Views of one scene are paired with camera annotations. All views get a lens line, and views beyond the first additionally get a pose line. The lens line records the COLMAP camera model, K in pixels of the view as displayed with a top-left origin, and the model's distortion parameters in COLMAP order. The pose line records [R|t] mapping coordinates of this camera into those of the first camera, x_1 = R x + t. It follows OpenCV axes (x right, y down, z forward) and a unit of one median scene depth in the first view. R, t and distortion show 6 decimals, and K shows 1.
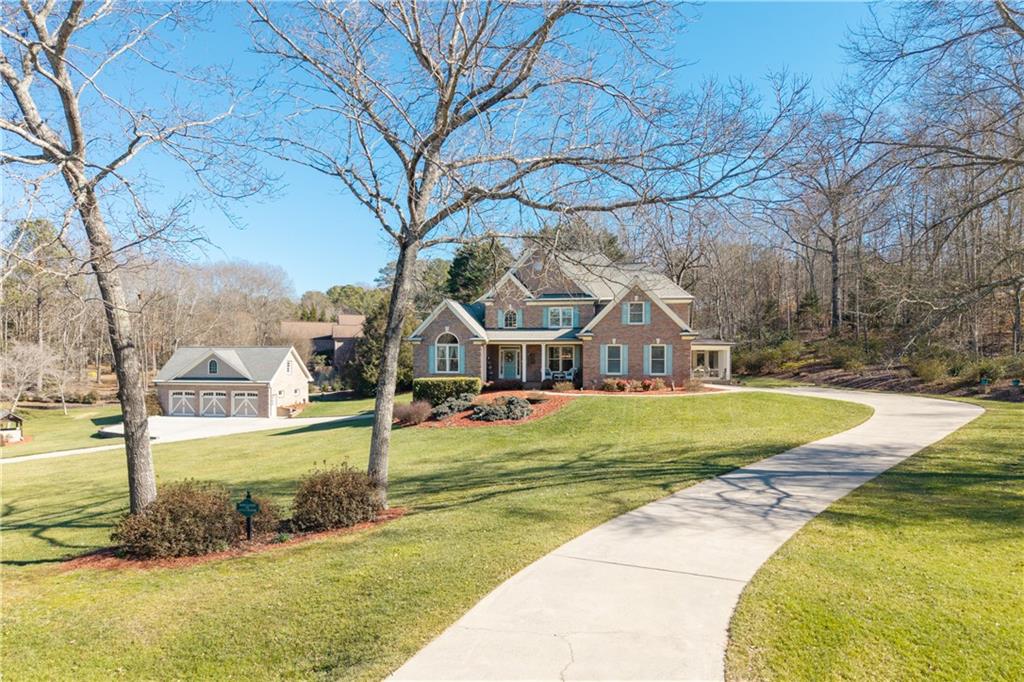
lens RADIAL K [[684.0, 0, 519.5], [0, 684.0, 346.6], [0, 0, 1]] dist [-0.002539, -0.008598]
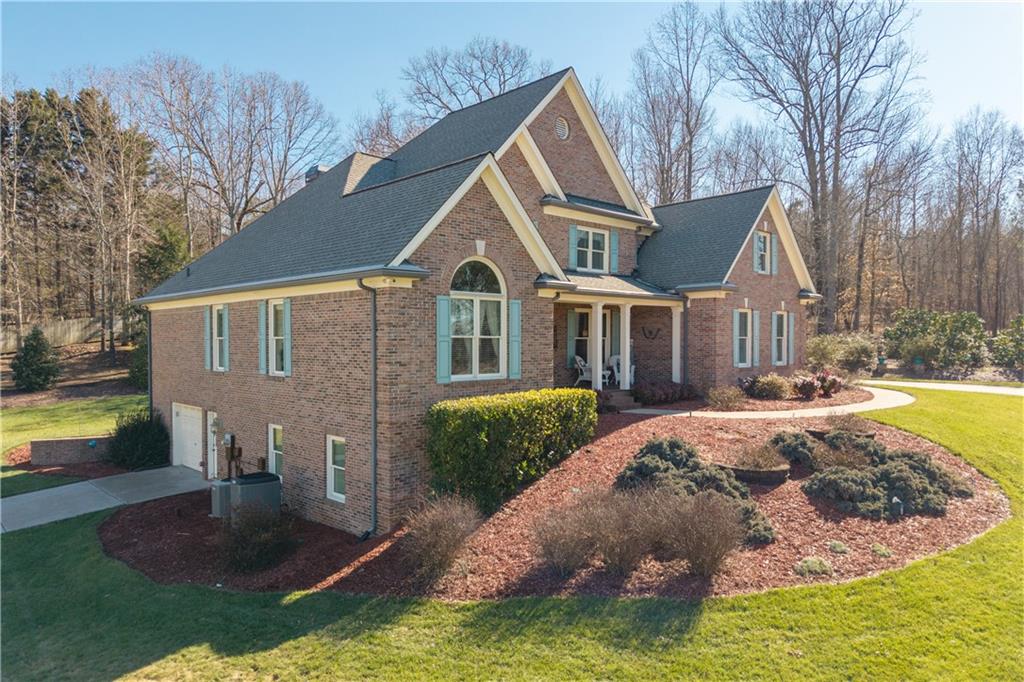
lens RADIAL K [[684.0, 0, 509.3], [0, 684.0, 344.4], [0, 0, 1]] dist [-0.002539, -0.008598]
pose [[0.576014, -0.007993, 0.817401, -0.367265], [-0.008302, 0.999843, 0.015627, 0.015948], [-0.817398, -0.015787, 0.575857, 0.789023]]
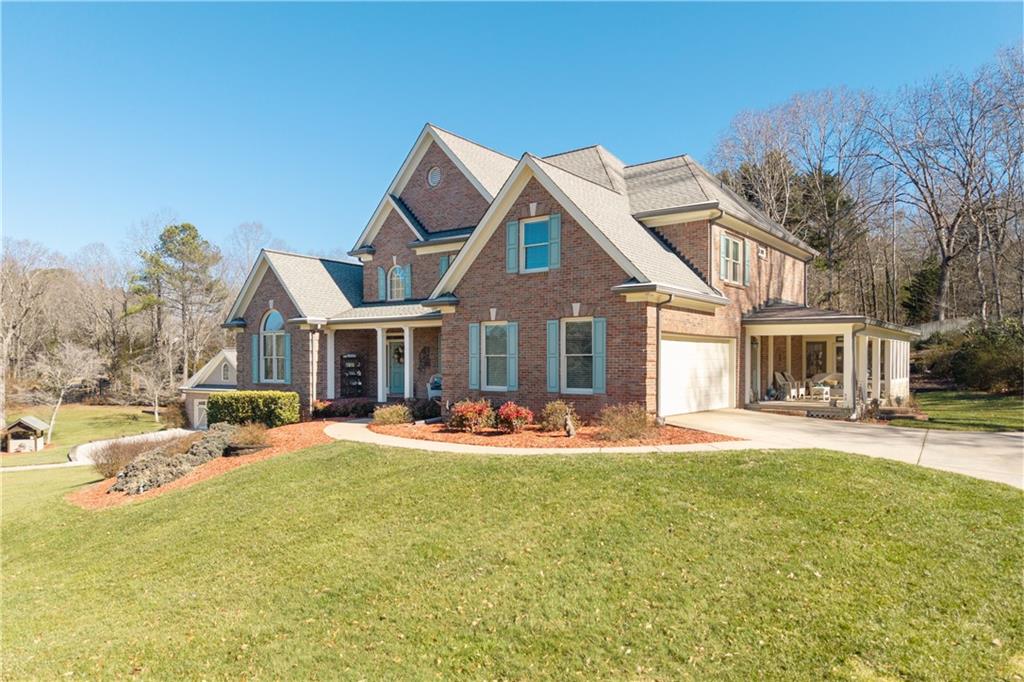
lens RADIAL K [[684.0, 0, 541.1], [0, 684.0, 362.6], [0, 0, 1]] dist [-0.002539, -0.008598]
pose [[0.913949, -0.002168, -0.405823, 0.320400], [0.008118, 0.999883, 0.012940, 0.016487], [0.405747, -0.015121, 0.913860, 0.571926]]
